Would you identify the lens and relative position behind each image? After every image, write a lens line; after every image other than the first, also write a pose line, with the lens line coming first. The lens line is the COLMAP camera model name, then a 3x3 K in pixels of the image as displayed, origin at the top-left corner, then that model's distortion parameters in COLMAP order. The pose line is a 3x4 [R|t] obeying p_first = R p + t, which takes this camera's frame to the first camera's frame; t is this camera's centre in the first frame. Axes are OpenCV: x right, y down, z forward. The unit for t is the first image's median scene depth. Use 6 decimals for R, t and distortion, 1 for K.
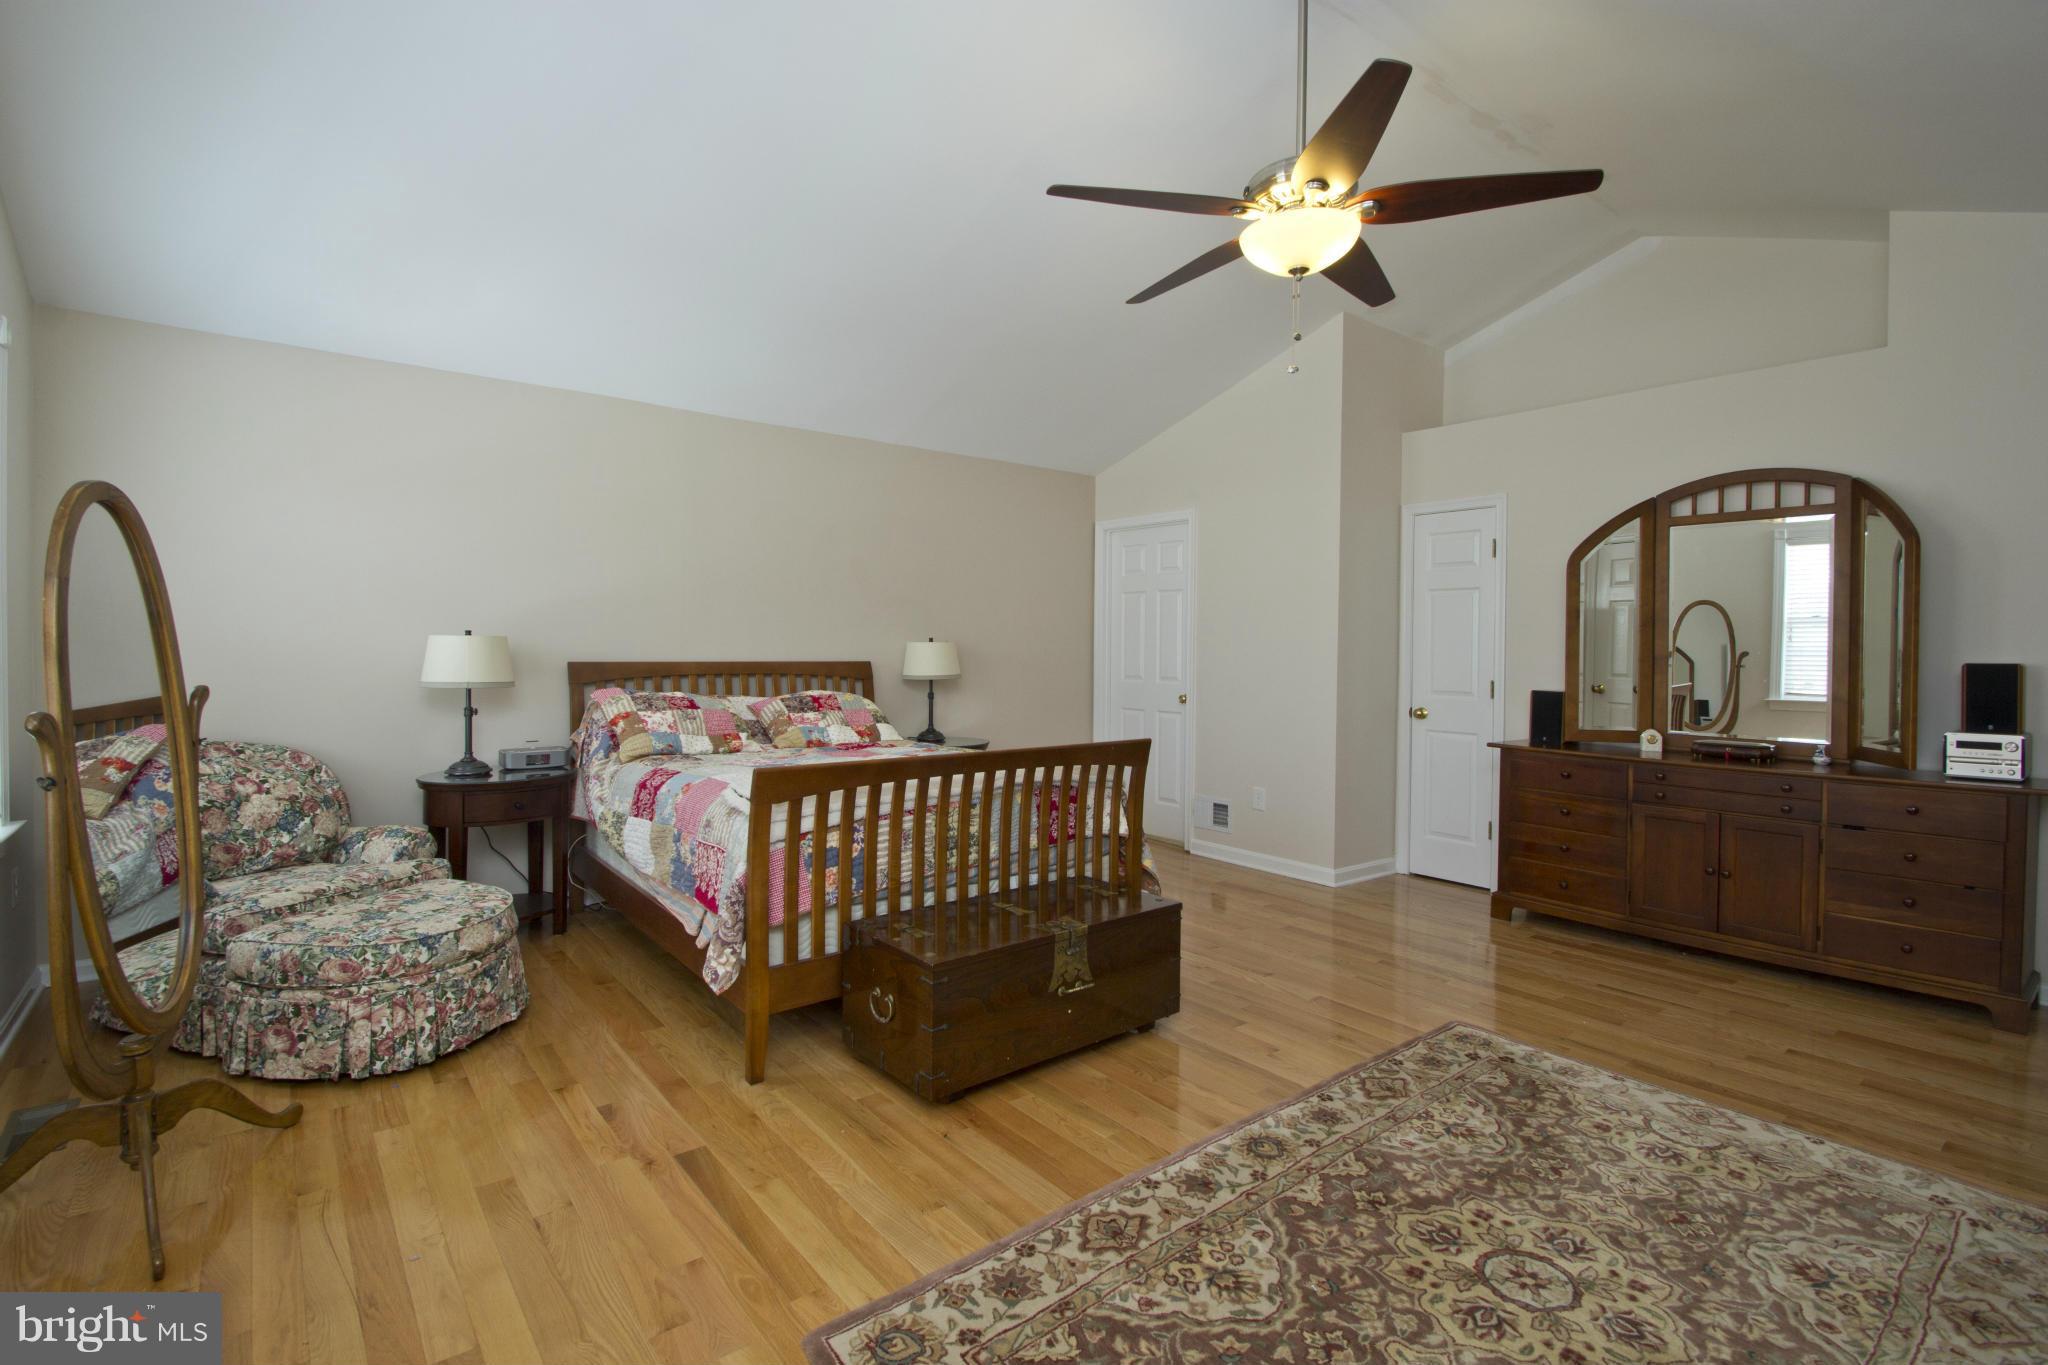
lens RADIAL K [[943.4, 0, 1019.5], [0, 943.4, 647.2], [0, 0, 1]] dist [-0.005899, -0.001632]
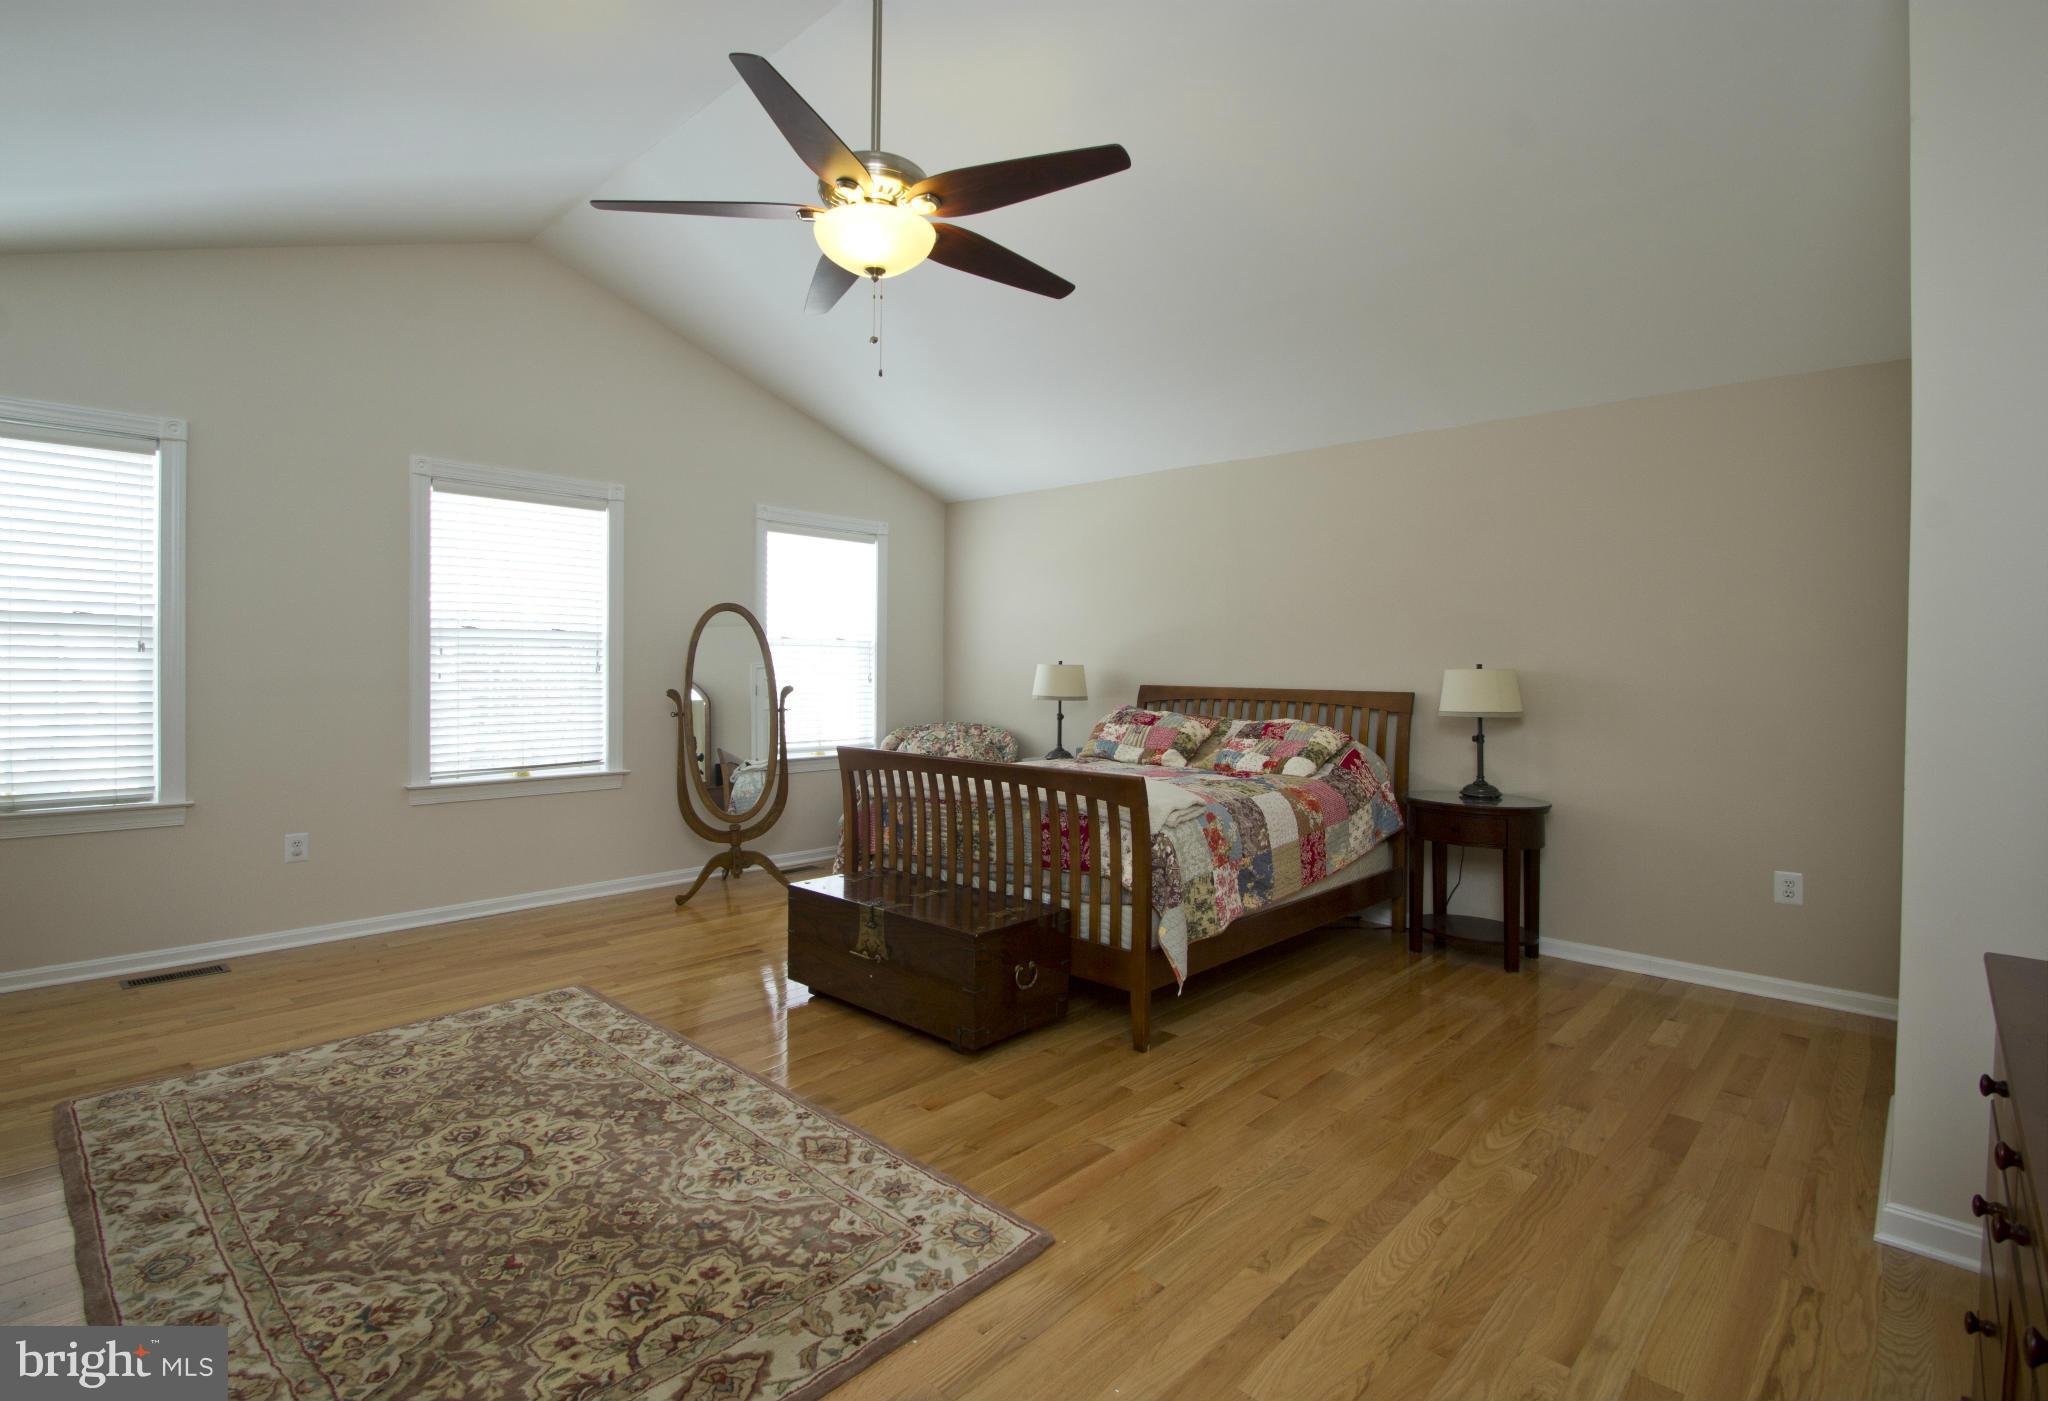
lens RADIAL K [[988.0, 0, 1023.2], [0, 988.0, 761.7], [0, 0, 1]] dist [0.002418, 0.000473]
pose [[0.148583, 0.090167, -0.984781, 1.381930], [-0.015381, 0.995925, 0.088866, 0.009910], [0.988780, 0.001943, 0.149364, 1.094651]]
